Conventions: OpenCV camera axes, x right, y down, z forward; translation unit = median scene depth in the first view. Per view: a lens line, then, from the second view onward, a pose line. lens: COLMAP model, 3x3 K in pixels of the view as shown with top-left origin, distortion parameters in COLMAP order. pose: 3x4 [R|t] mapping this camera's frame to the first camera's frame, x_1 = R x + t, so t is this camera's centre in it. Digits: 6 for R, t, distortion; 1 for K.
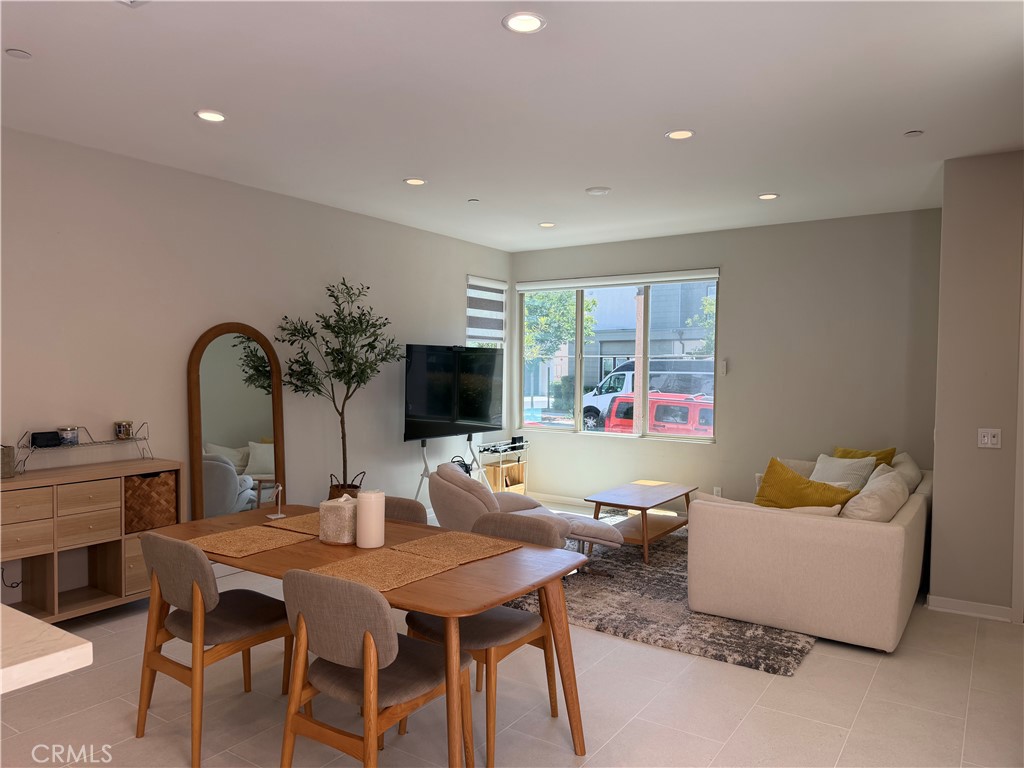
lens RADIAL K [[721.8, 0, 512.0], [0, 721.8, 384.0], [0, 0, 1]] dist [0.102068, -0.127076]
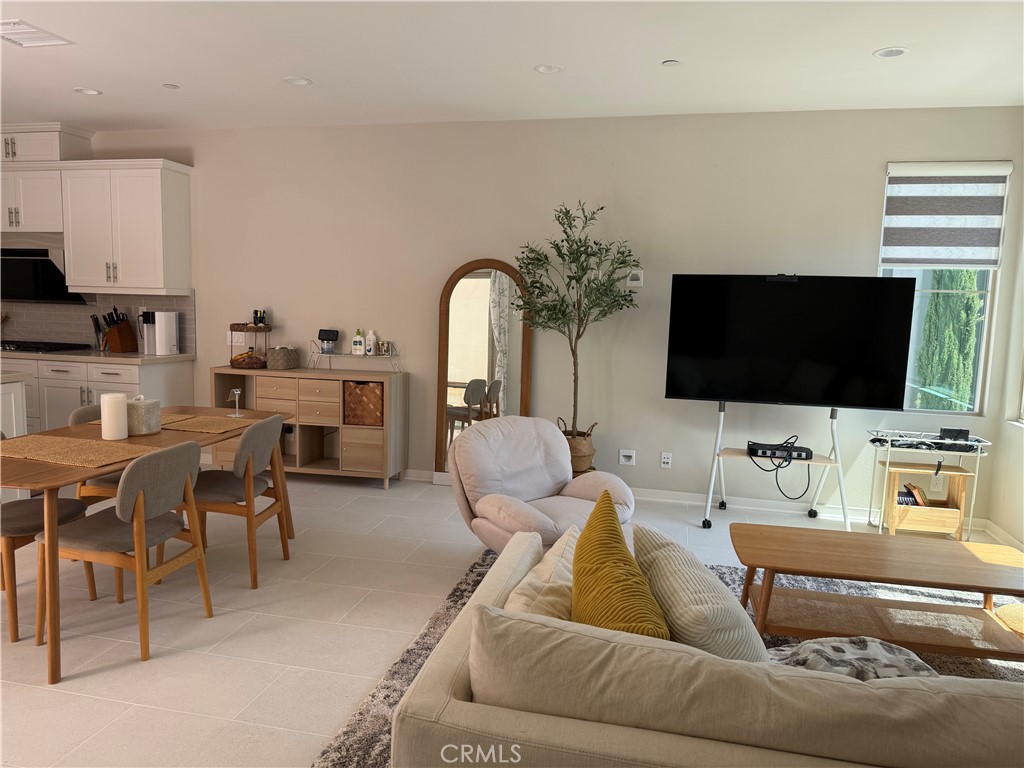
lens RADIAL K [[721.8, 0, 512.0], [0, 721.8, 384.0], [0, 0, 1]] dist [0.102068, -0.127076]
pose [[0.359853, 0.108290, -0.926703, 0.603333], [-0.047821, 0.994077, 0.097594, -0.006254], [0.931783, 0.009197, 0.362900, 0.628119]]
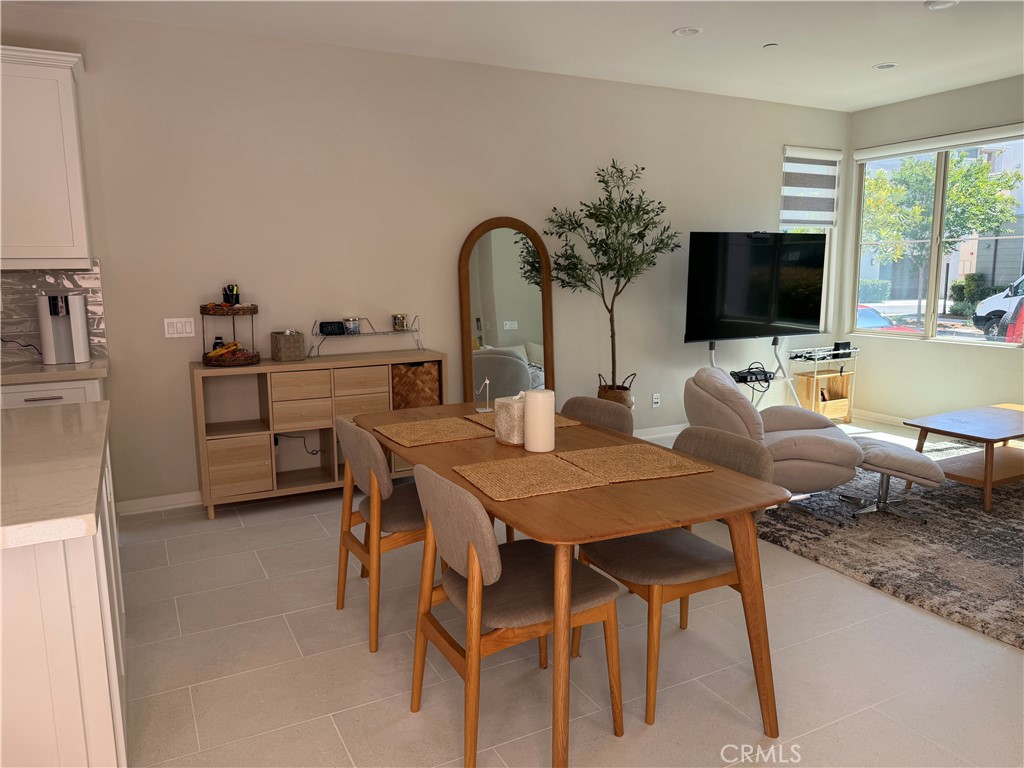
lens RADIAL K [[721.8, 0, 512.0], [0, 721.8, 384.0], [0, 0, 1]] dist [0.102068, -0.127076]
pose [[0.879371, 0.055331, -0.472910, 0.105153], [0.006512, 0.991734, 0.128143, 0.014694], [0.476092, -0.115764, 0.871743, 0.116287]]
